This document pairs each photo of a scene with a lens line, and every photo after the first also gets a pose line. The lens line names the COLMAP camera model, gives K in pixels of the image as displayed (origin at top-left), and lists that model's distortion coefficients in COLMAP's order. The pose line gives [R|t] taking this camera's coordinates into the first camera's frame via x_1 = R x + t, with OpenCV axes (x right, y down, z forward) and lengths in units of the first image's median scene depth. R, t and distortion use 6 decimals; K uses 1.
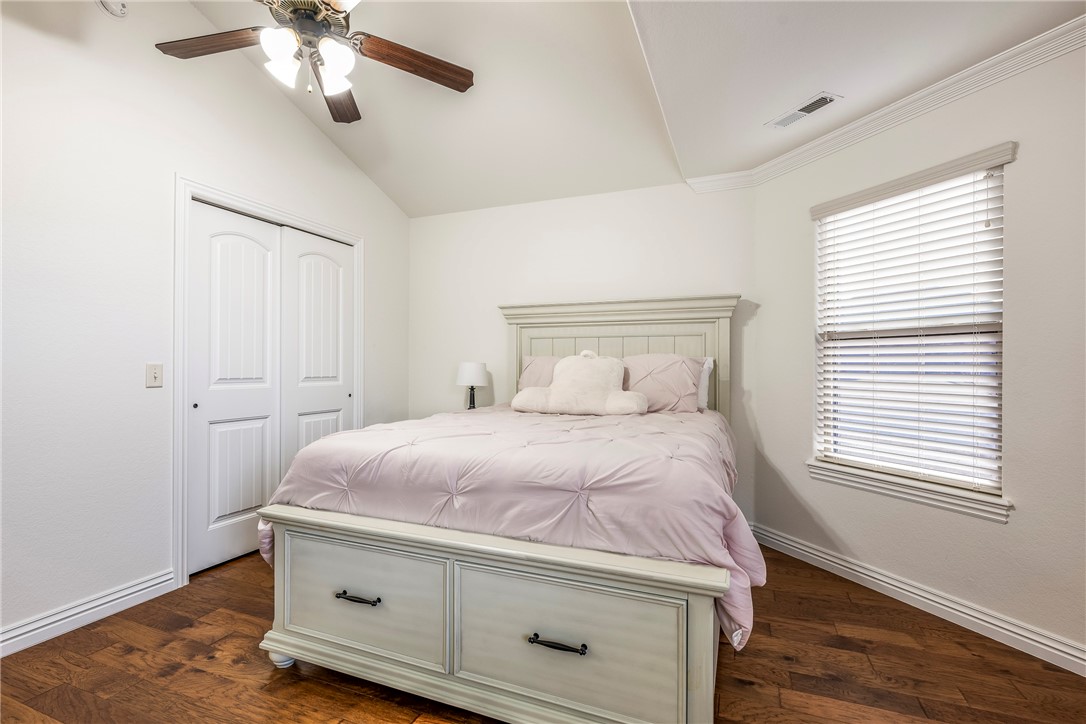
lens RADIAL K [[493.7, 0, 539.5], [0, 493.7, 367.4], [0, 0, 1]] dist [0.000348, 0.000776]
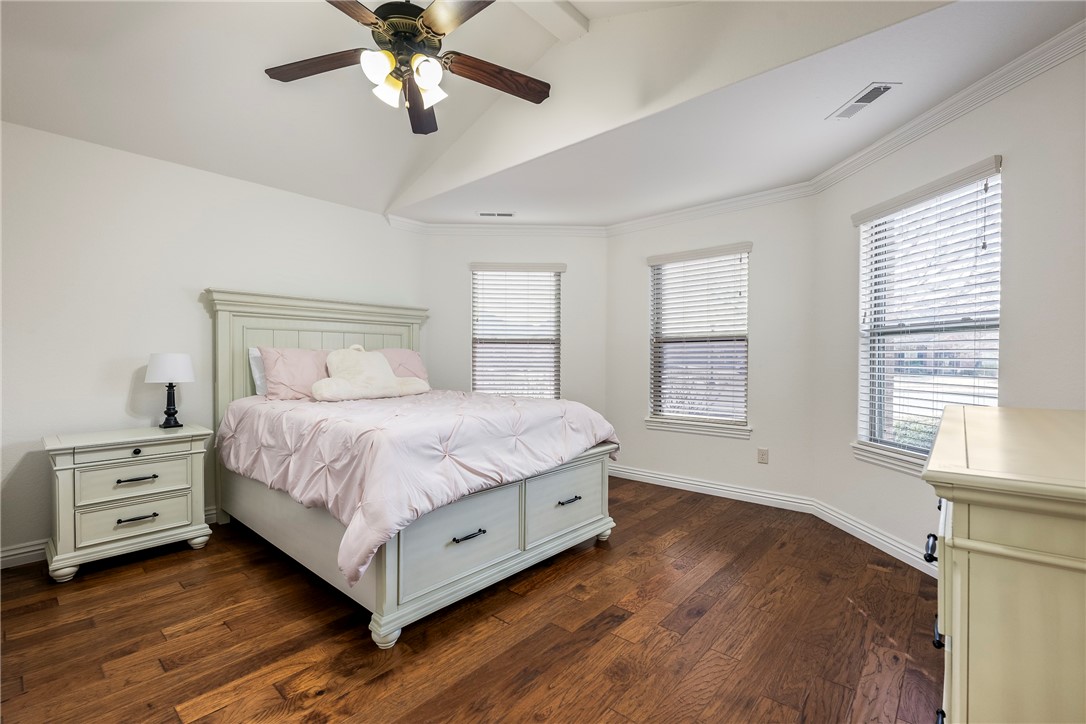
lens RADIAL K [[493.7, 0, 540.2], [0, 493.7, 363.6], [0, 0, 1]] dist [0.000348, 0.000776]
pose [[0.315121, -0.011148, 0.948986, -0.962284], [0.004365, 0.999937, 0.010297, -0.000347], [-0.949041, 0.000897, 0.315150, 0.256484]]
